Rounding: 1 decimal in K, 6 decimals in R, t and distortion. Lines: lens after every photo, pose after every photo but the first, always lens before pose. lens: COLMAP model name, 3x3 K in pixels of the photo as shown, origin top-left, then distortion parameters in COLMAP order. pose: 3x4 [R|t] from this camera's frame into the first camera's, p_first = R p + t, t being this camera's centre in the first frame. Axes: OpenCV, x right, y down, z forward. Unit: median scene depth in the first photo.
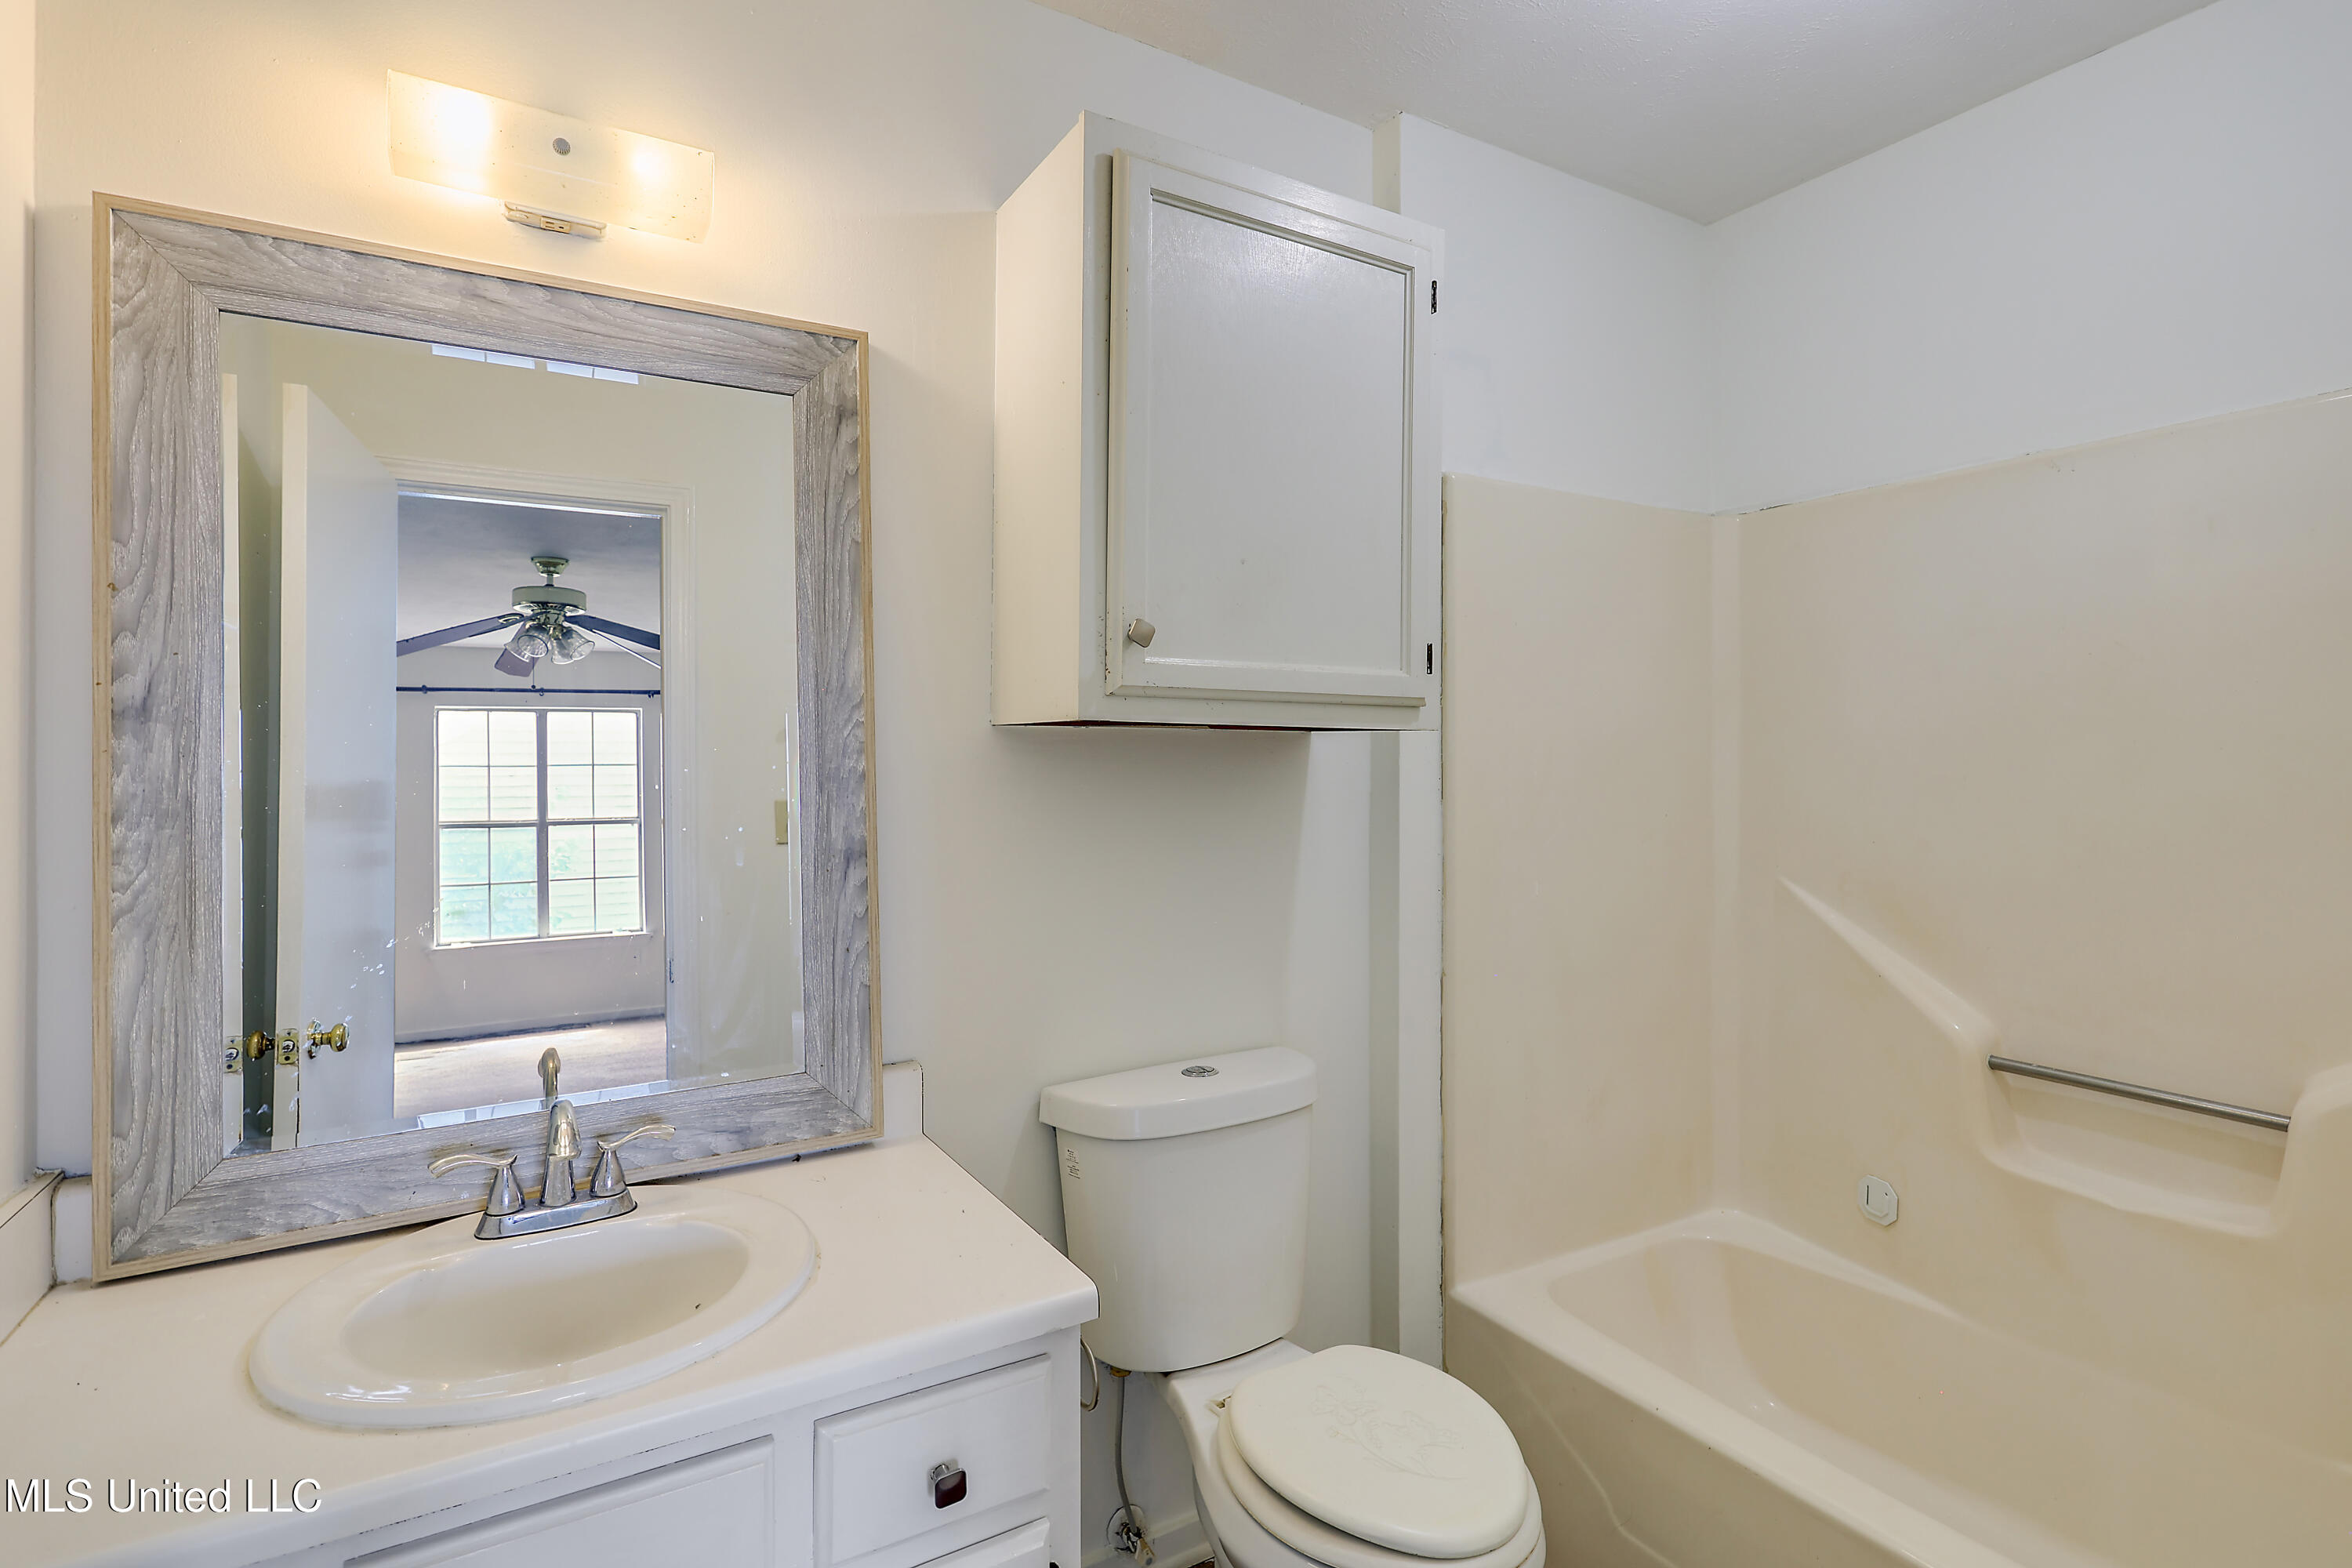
lens RADIAL K [[1119.1, 0, 1184.7], [0, 1119.1, 776.4], [0, 0, 1]] dist [-0.005038, 0.001606]
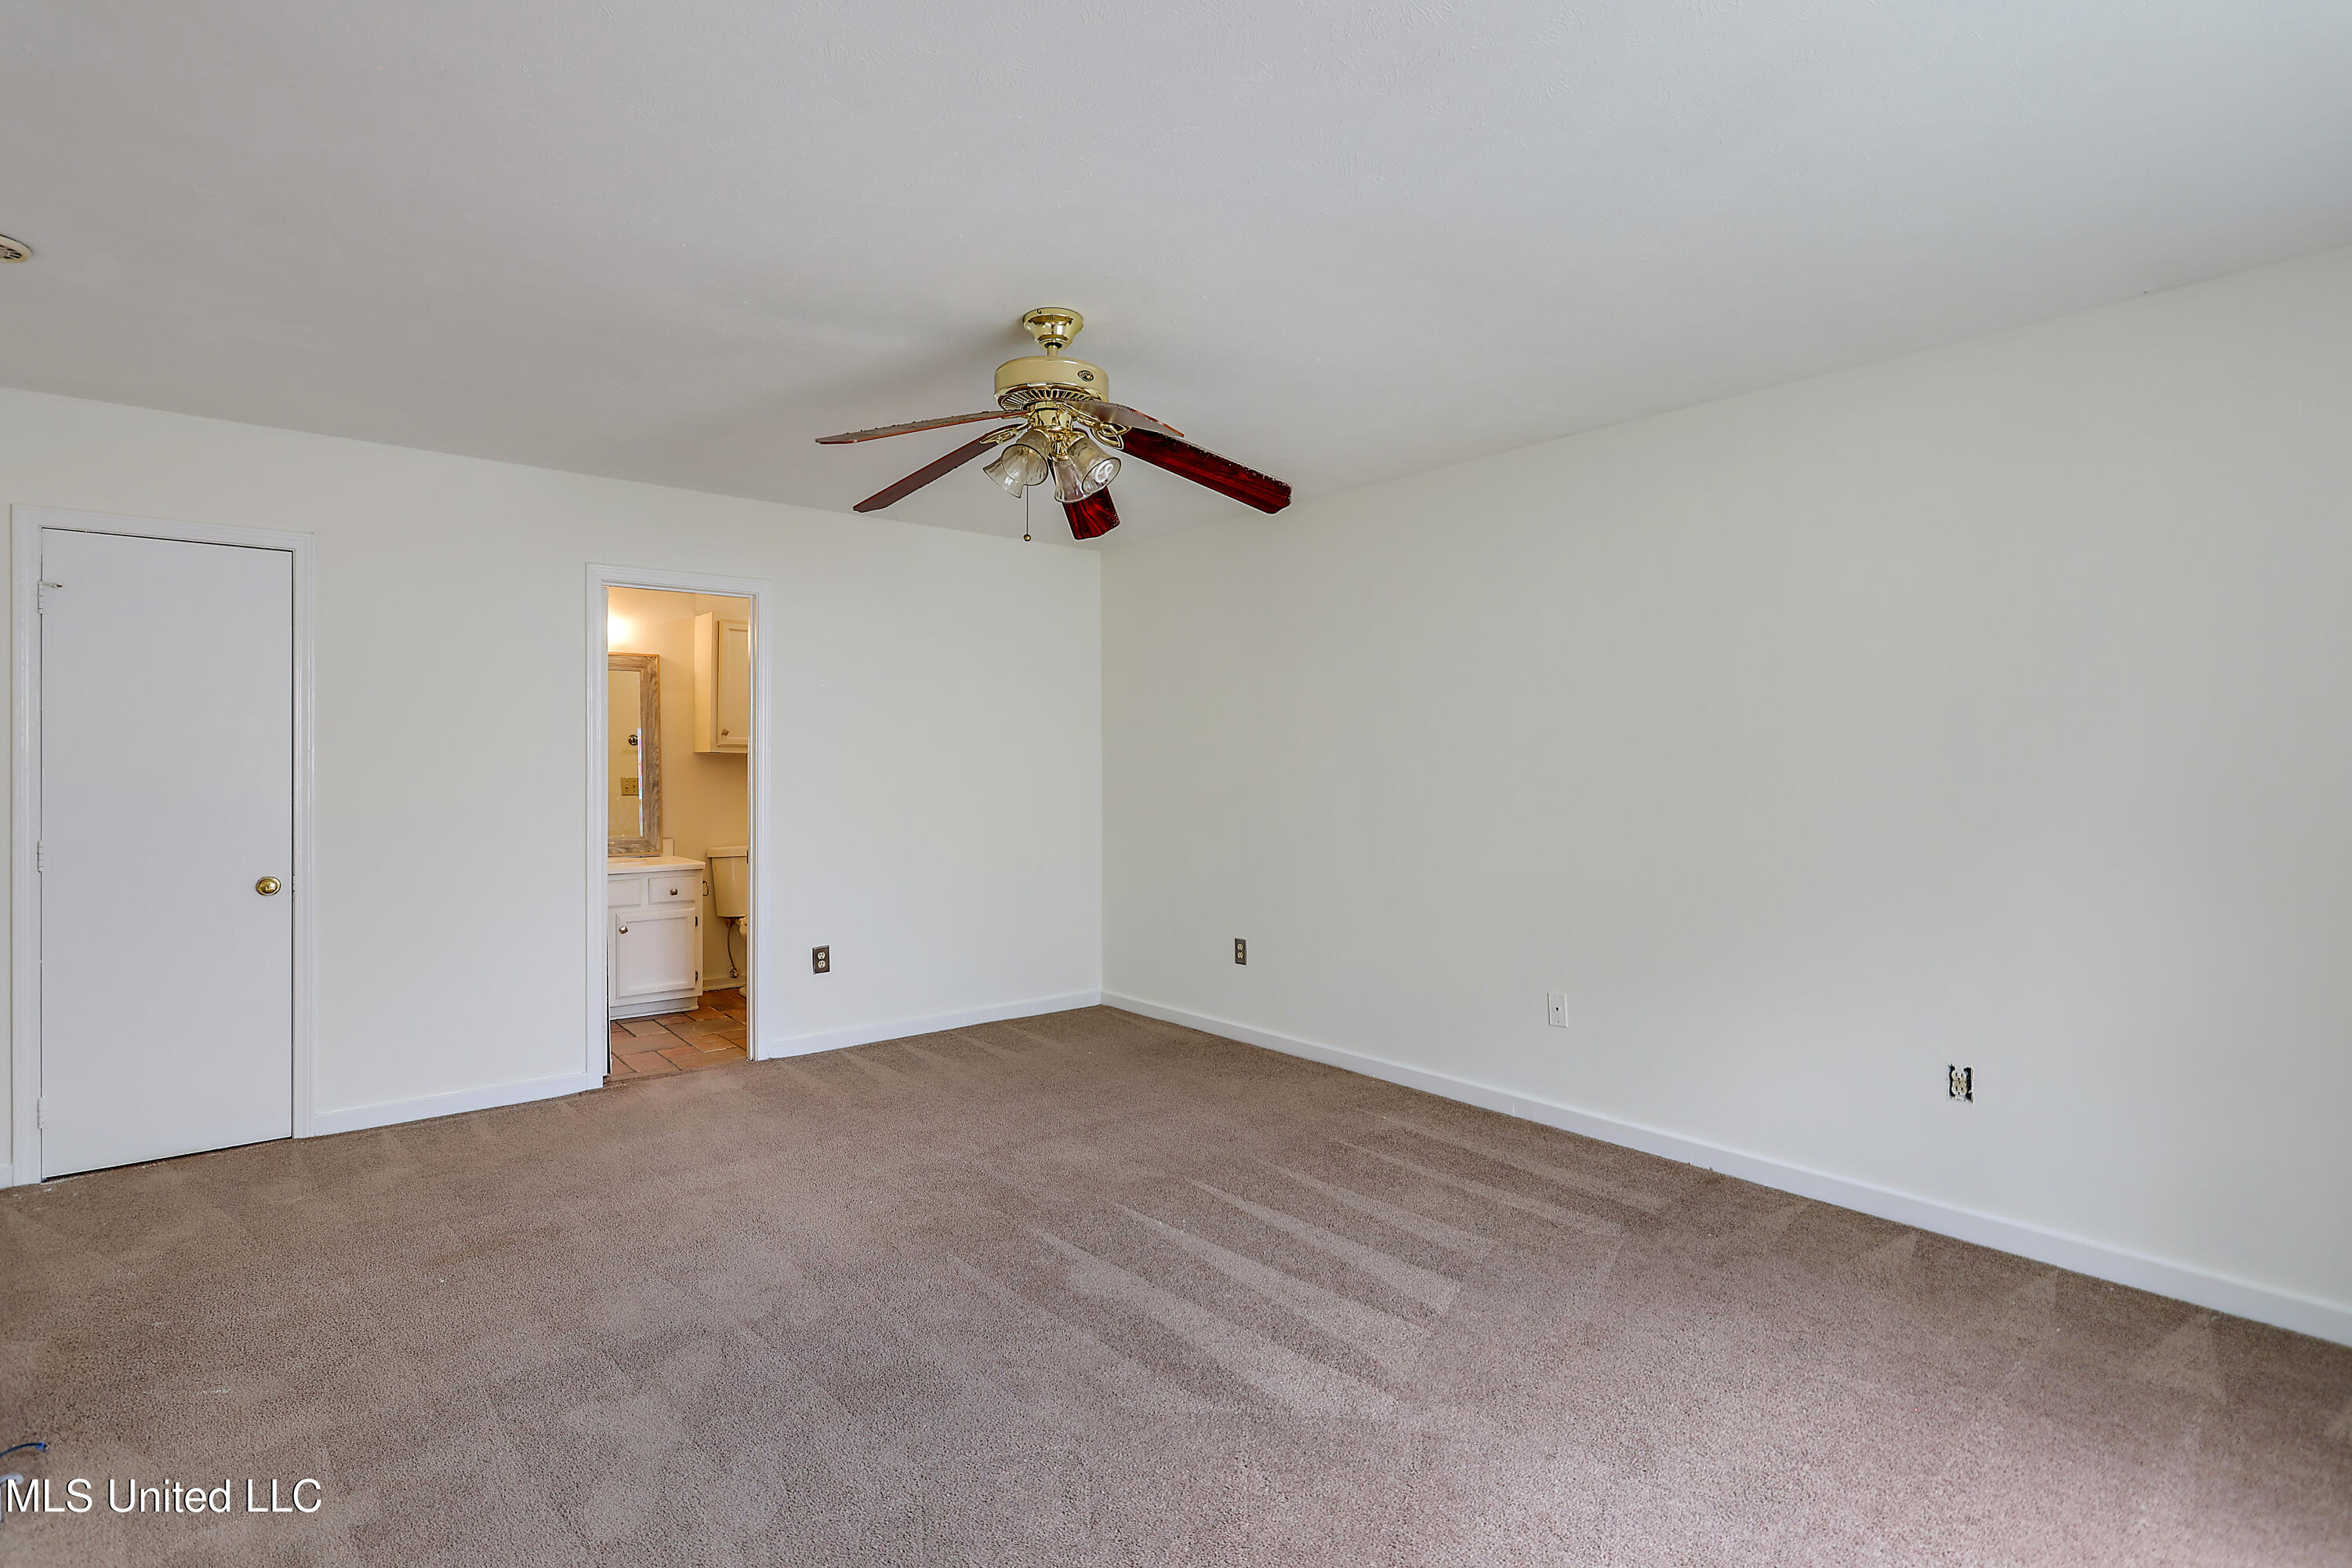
lens RADIAL K [[1119.1, 0, 1160.4], [0, 1119.1, 778.7], [0, 0, 1]] dist [-0.005038, 0.001606]
pose [[0.990688, 0.004409, 0.136077, 0.969558], [-0.005692, 0.999943, 0.009040, 0.003074], [-0.136029, -0.009731, 0.990657, -3.275941]]
